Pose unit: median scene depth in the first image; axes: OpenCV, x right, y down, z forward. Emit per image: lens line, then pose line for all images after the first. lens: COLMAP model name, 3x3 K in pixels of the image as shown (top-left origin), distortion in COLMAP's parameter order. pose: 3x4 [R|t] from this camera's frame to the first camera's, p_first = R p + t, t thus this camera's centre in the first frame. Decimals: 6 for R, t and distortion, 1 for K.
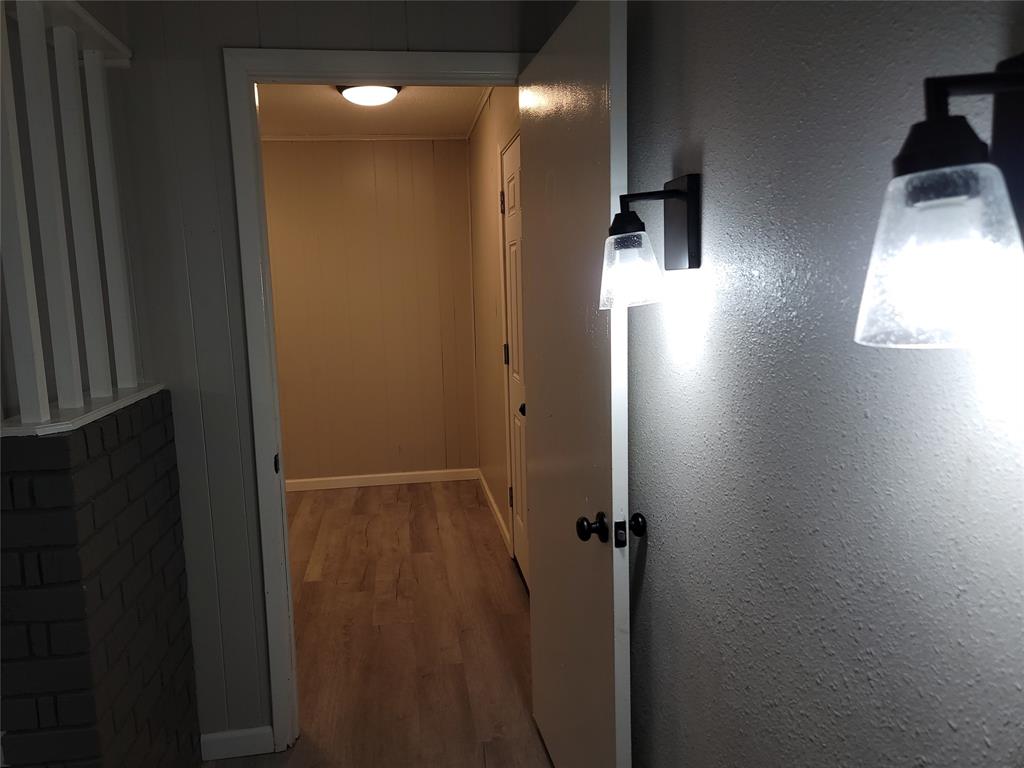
lens RADIAL K [[749.6, 0, 510.0], [0, 749.6, 384.7], [0, 0, 1]] dist [0.080237, -0.069807]
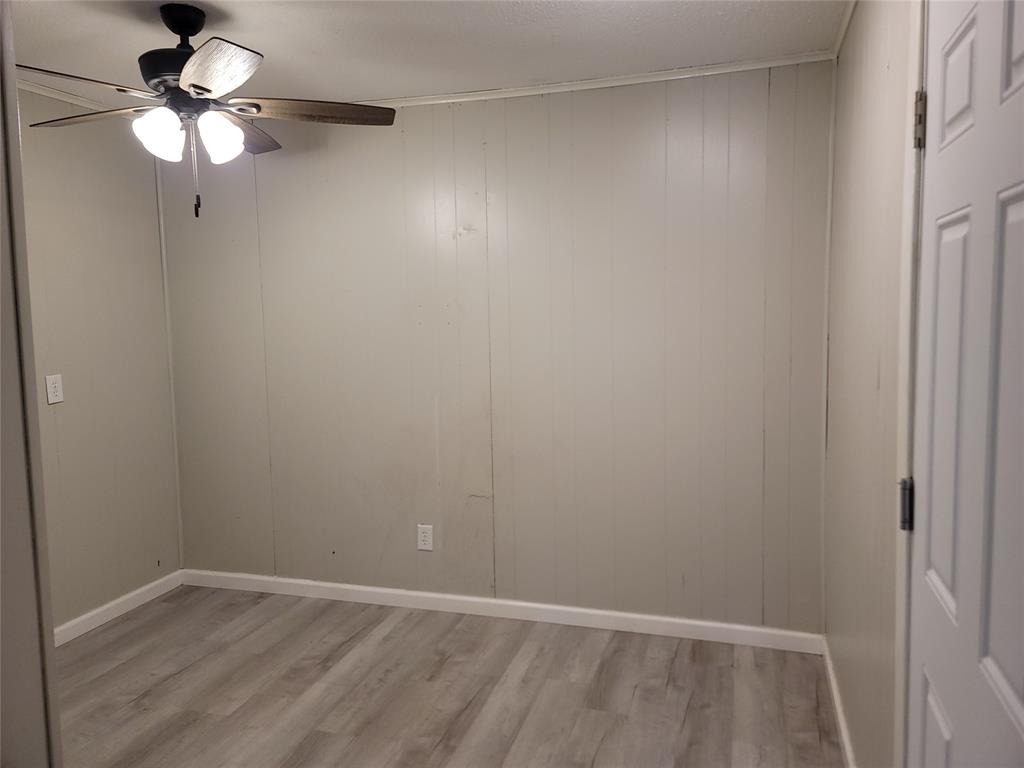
lens RADIAL K [[749.6, 0, 510.5], [0, 749.6, 376.3], [0, 0, 1]] dist [0.080237, -0.069807]
pose [[0.900044, 0.049004, -0.433036, -0.016874], [-0.059847, 0.998142, -0.011437, -0.069629], [0.431671, 0.036210, 0.901304, 0.417894]]
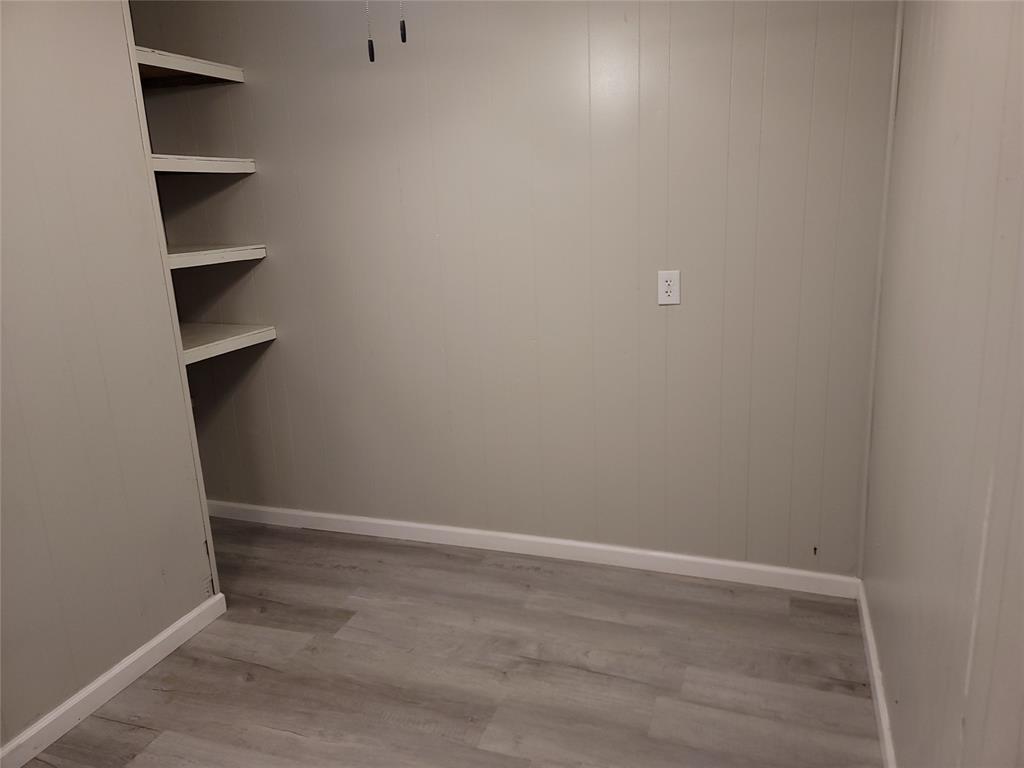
lens RADIAL K [[749.6, 0, 515.8], [0, 749.6, 384.2], [0, 0, 1]] dist [0.080237, -0.069807]
pose [[-0.464070, 0.263493, -0.845702, -0.138048], [-0.067418, 0.941457, 0.330322, -0.149522], [0.883229, 0.210308, -0.419138, 1.002157]]
